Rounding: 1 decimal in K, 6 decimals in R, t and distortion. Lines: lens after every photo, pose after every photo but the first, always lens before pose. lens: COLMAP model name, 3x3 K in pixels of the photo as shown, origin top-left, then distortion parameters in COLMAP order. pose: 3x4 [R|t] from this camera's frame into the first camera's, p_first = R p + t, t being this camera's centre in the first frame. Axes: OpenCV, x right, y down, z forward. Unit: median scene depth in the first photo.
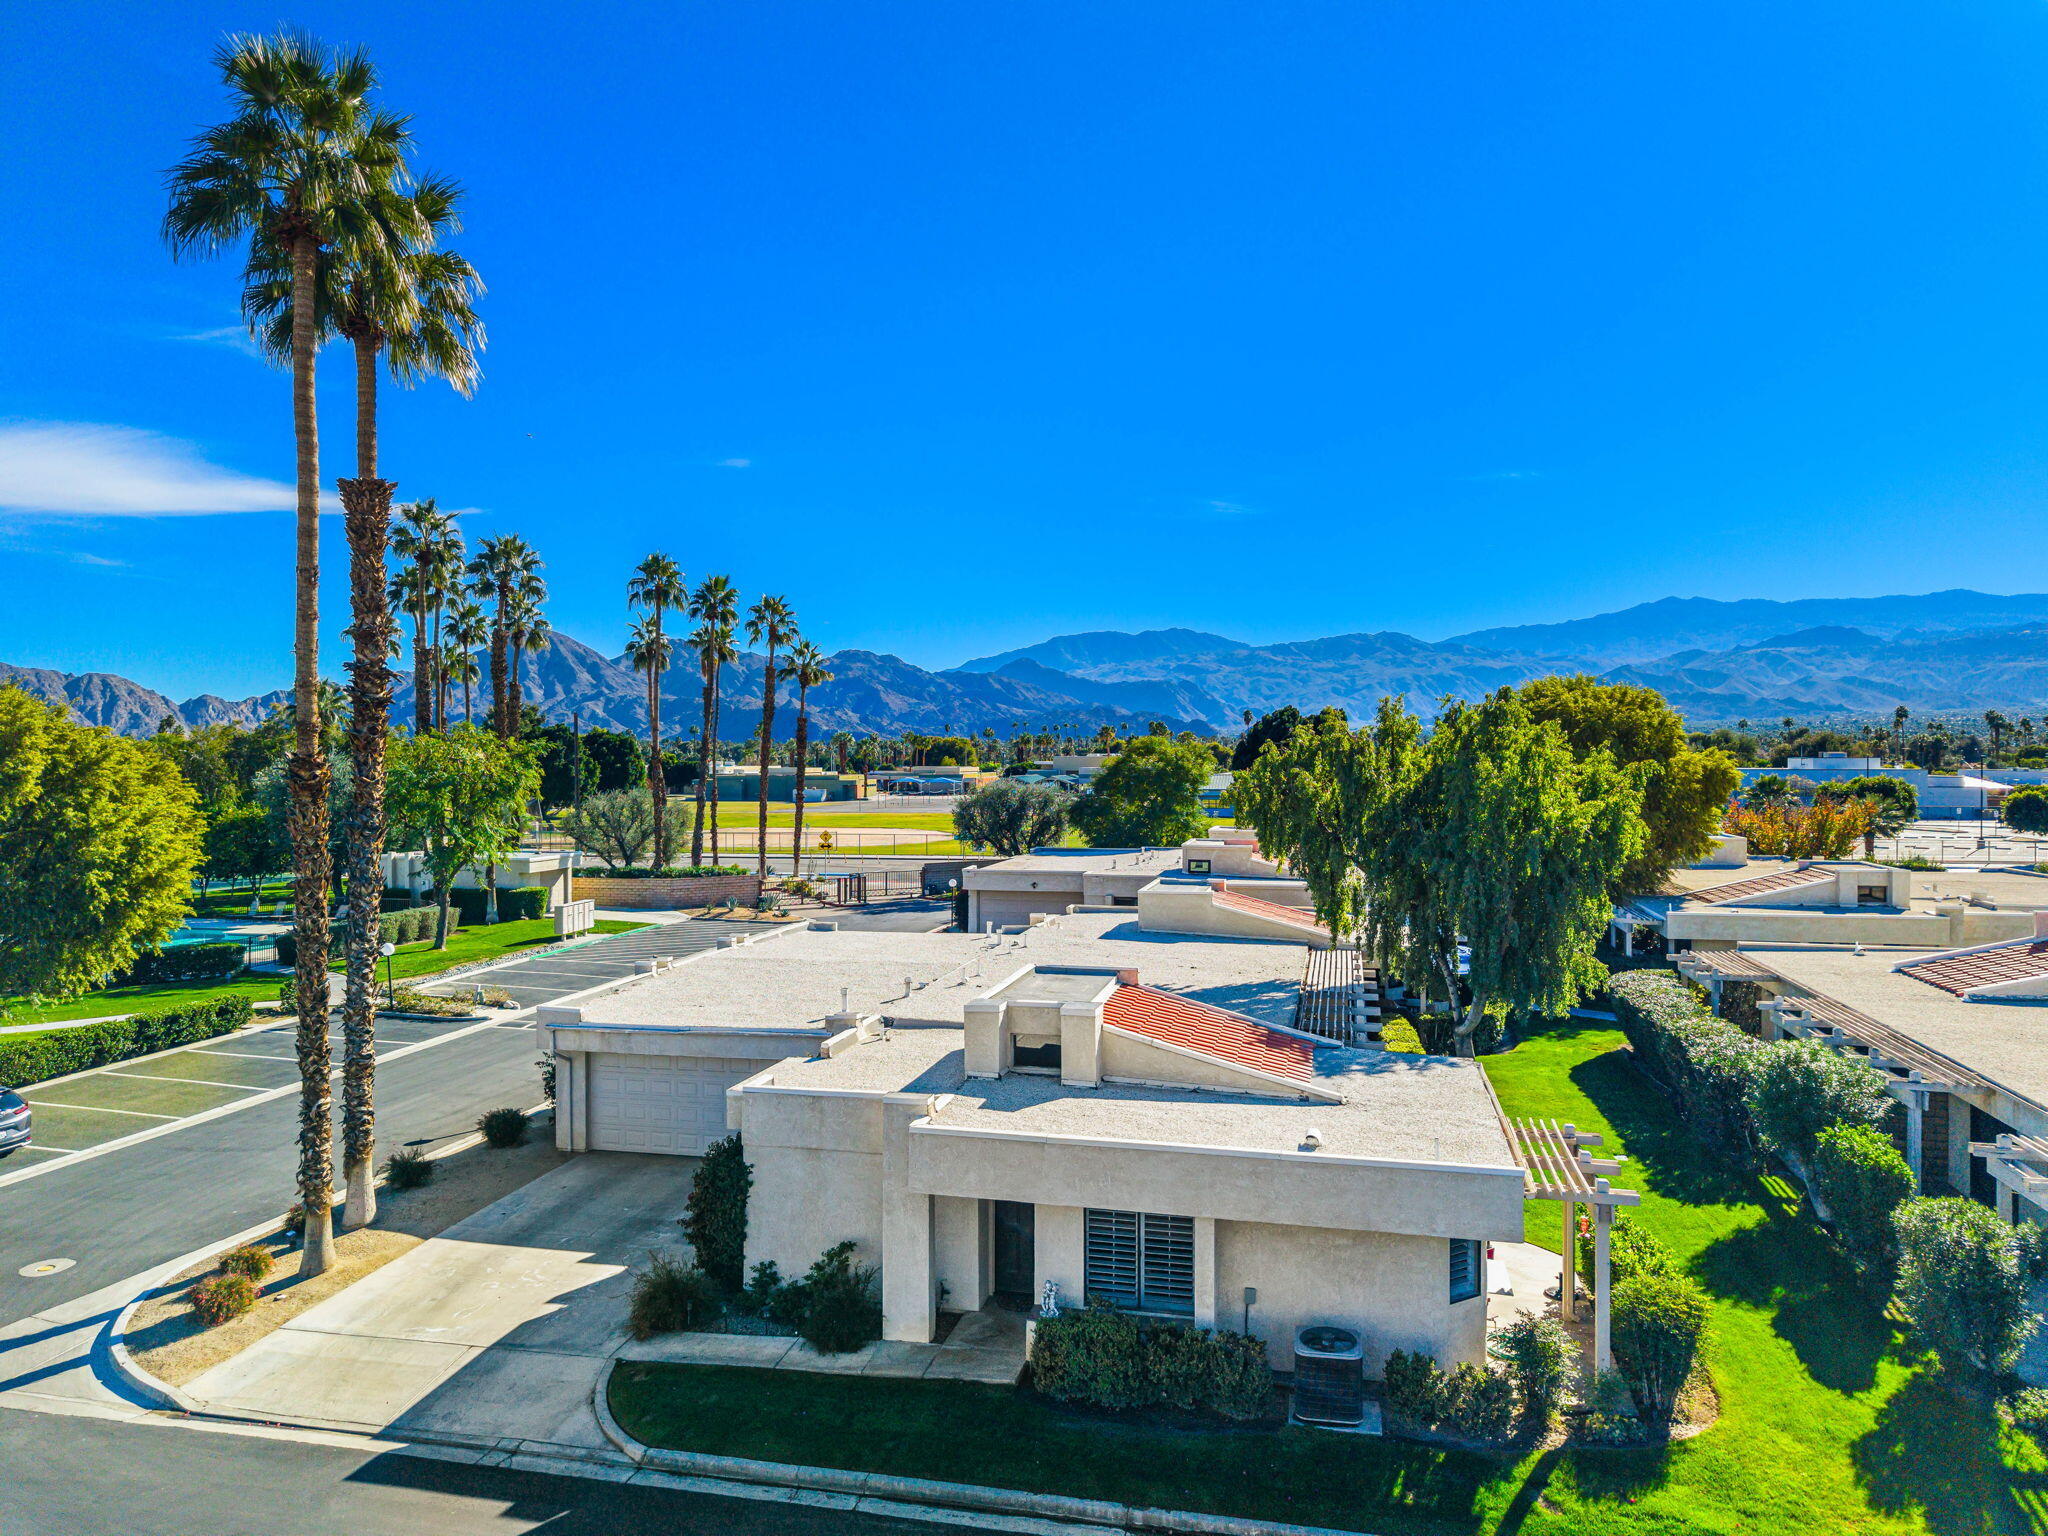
lens RADIAL K [[1426.3, 0, 1024.3], [0, 1426.3, 748.6], [0, 0, 1]] dist [0.026626, -0.028822]
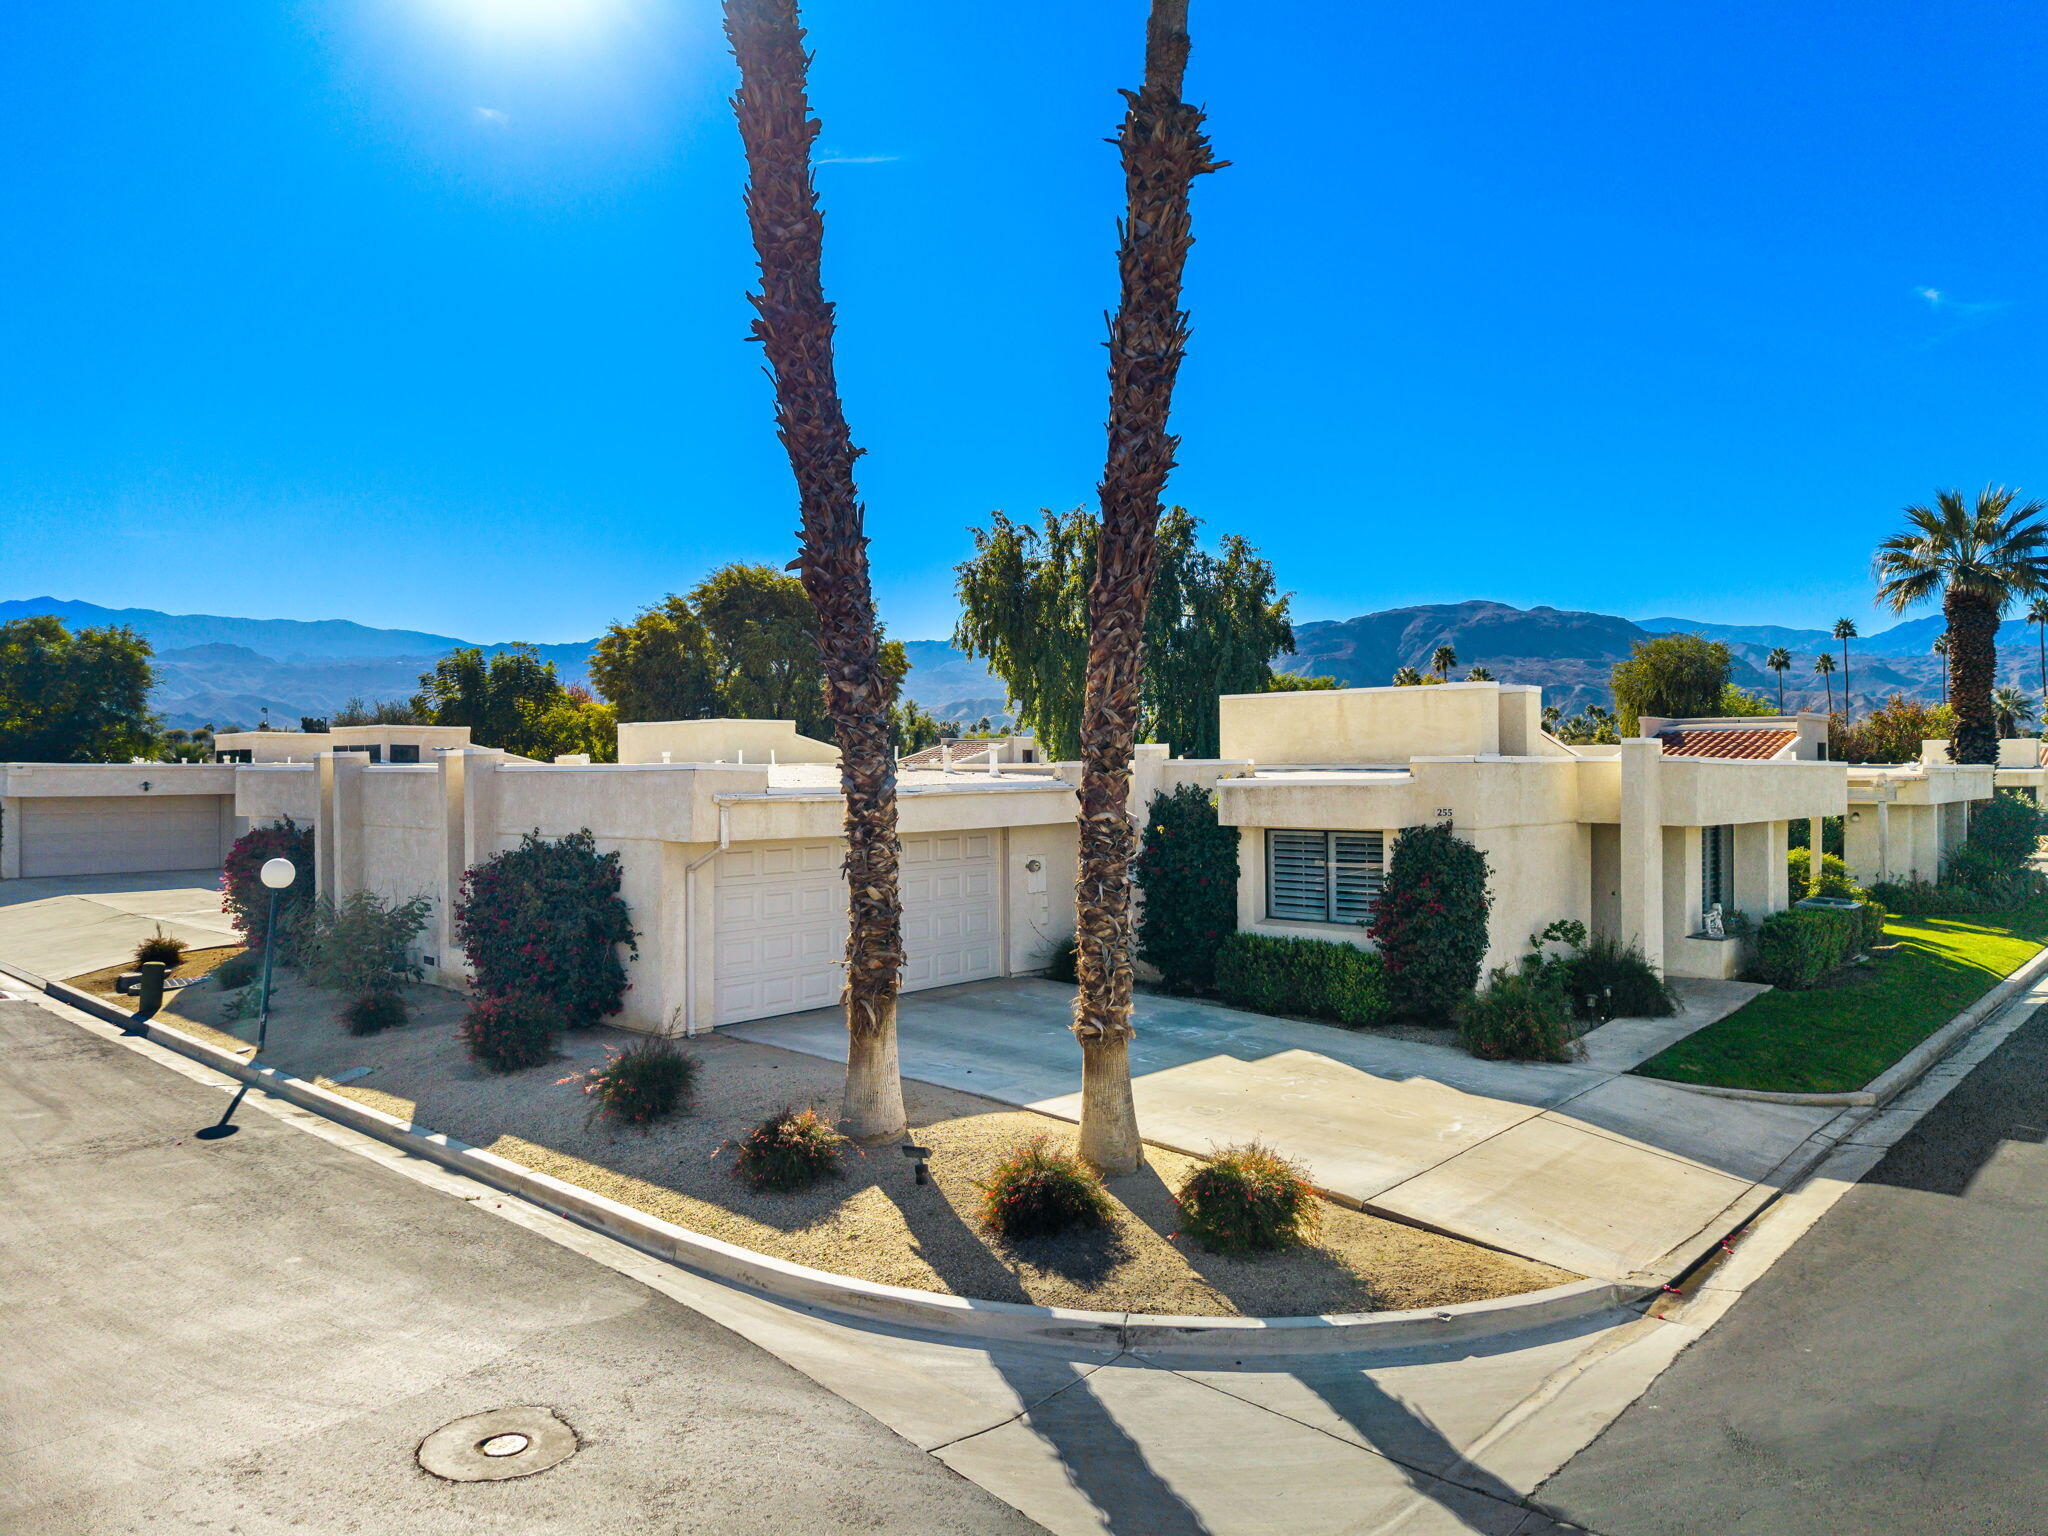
lens RADIAL K [[1426.3, 0, 997.2], [0, 1426.3, 767.4], [0, 0, 1]] dist [0.026626, -0.028822]
pose [[0.465252, 0.011660, 0.885102, -0.304478], [0.003544, 0.999881, -0.015035, 0.075536], [-0.885171, 0.010131, 0.465155, 0.257823]]
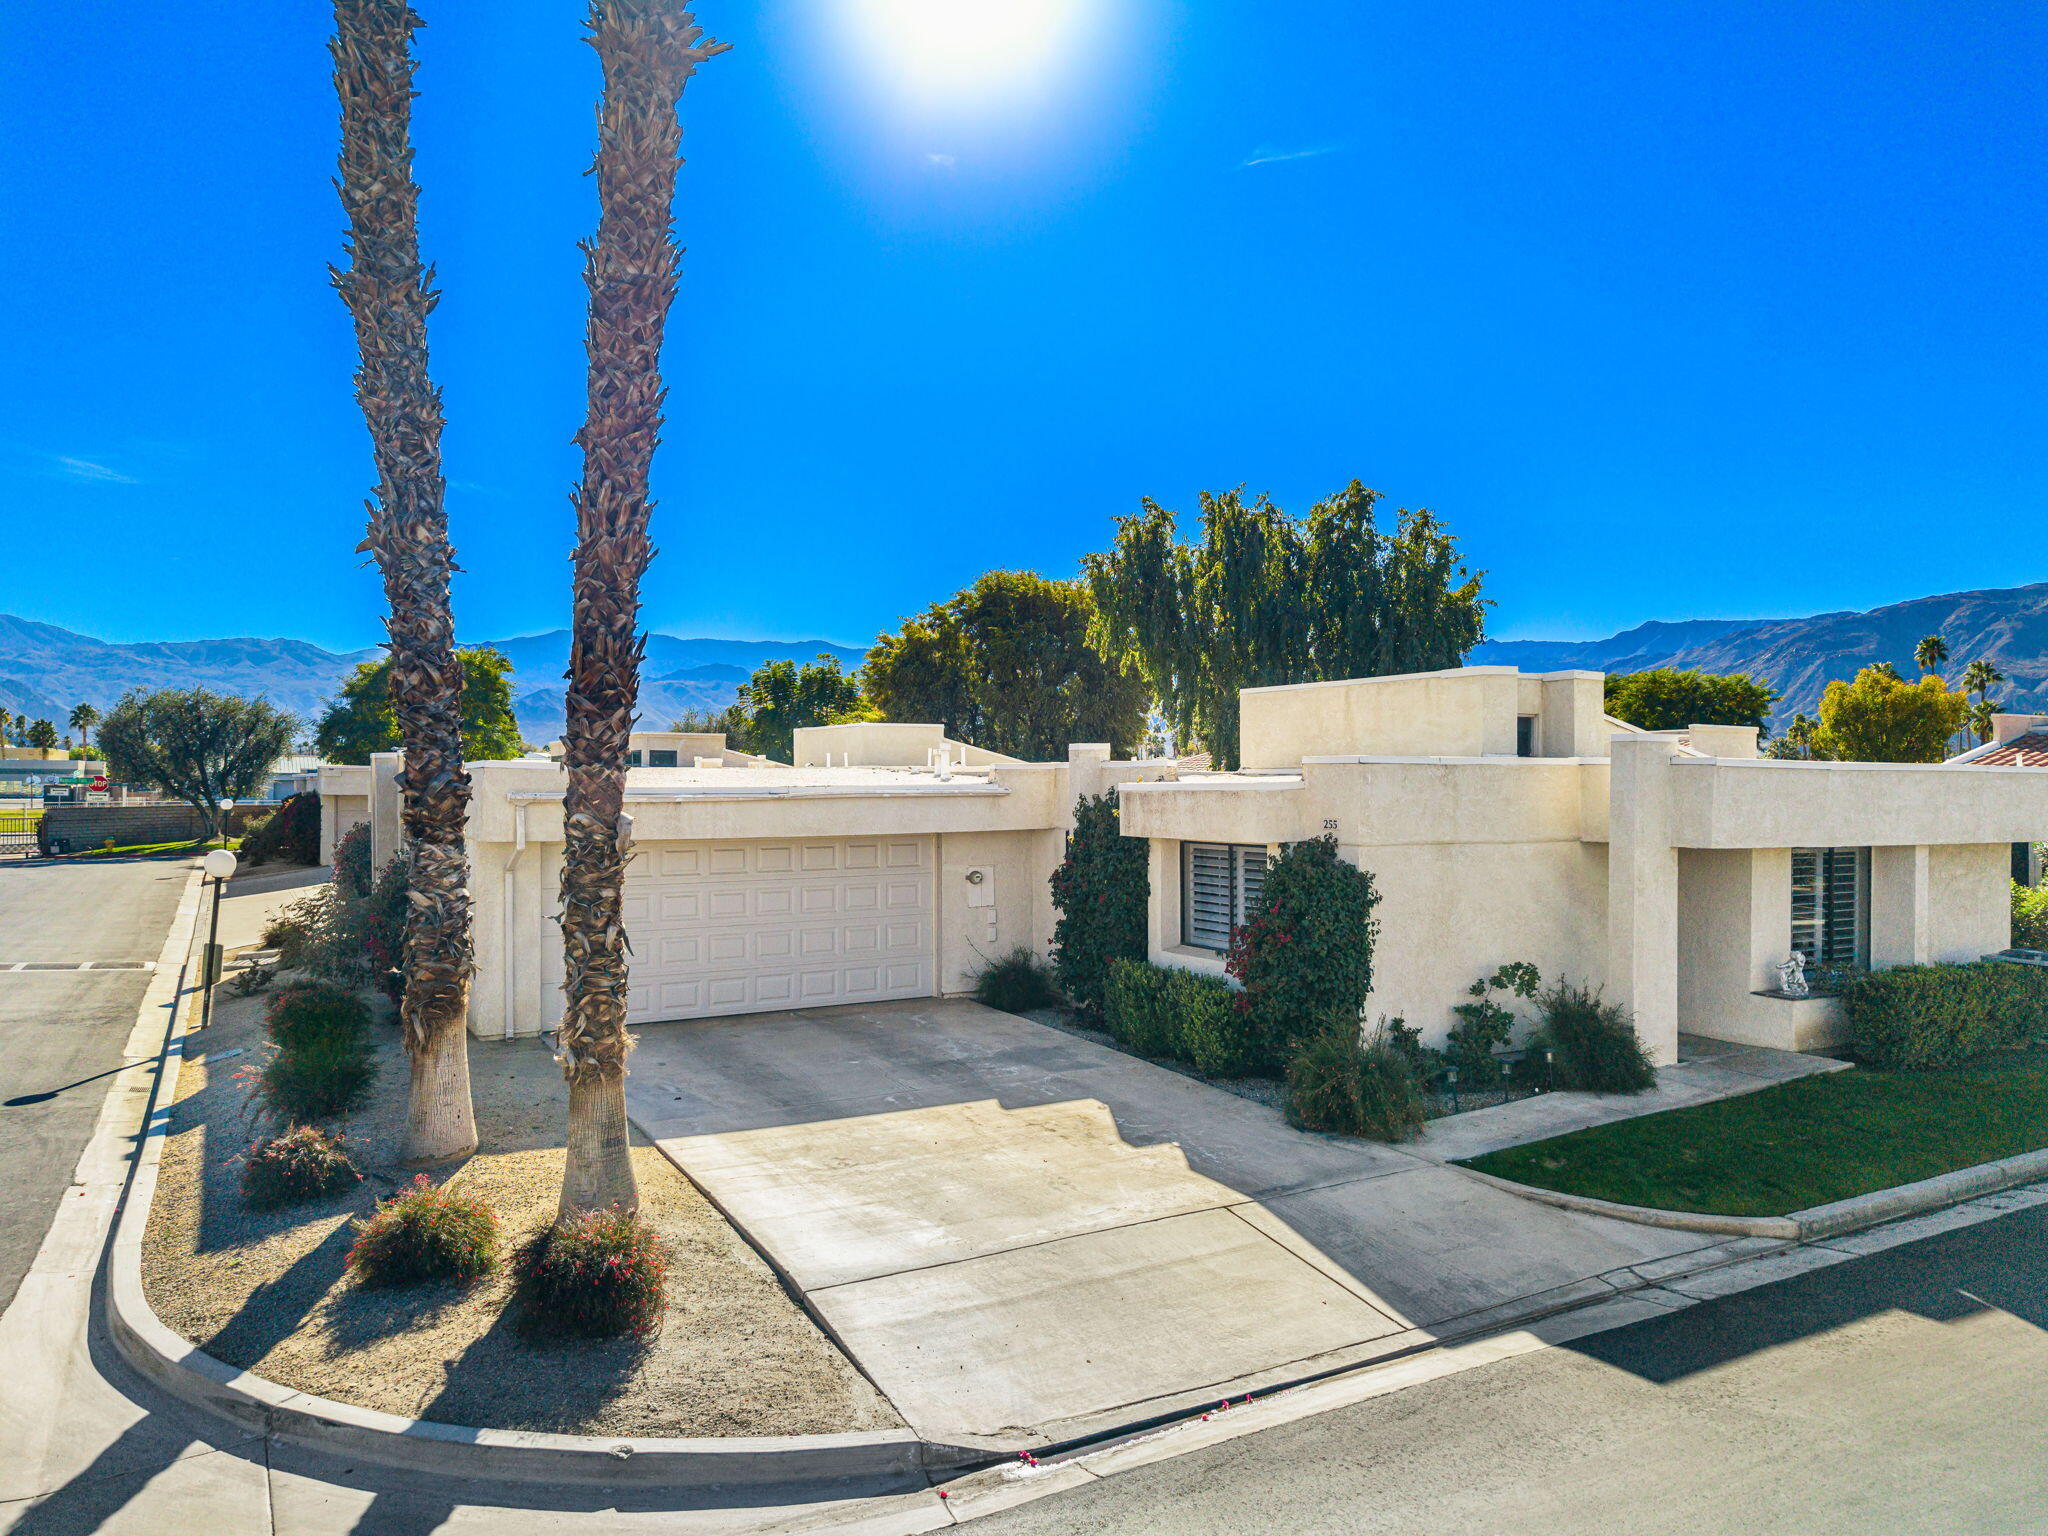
lens RADIAL K [[1426.3, 0, 1004.9], [0, 1426.3, 785.7], [0, 0, 1]] dist [0.026626, -0.028822]
pose [[0.719672, 0.011482, 0.694219, -0.225724], [-0.007167, 0.999933, -0.009108, 0.076544], [-0.694277, 0.001579, 0.719706, 0.193036]]
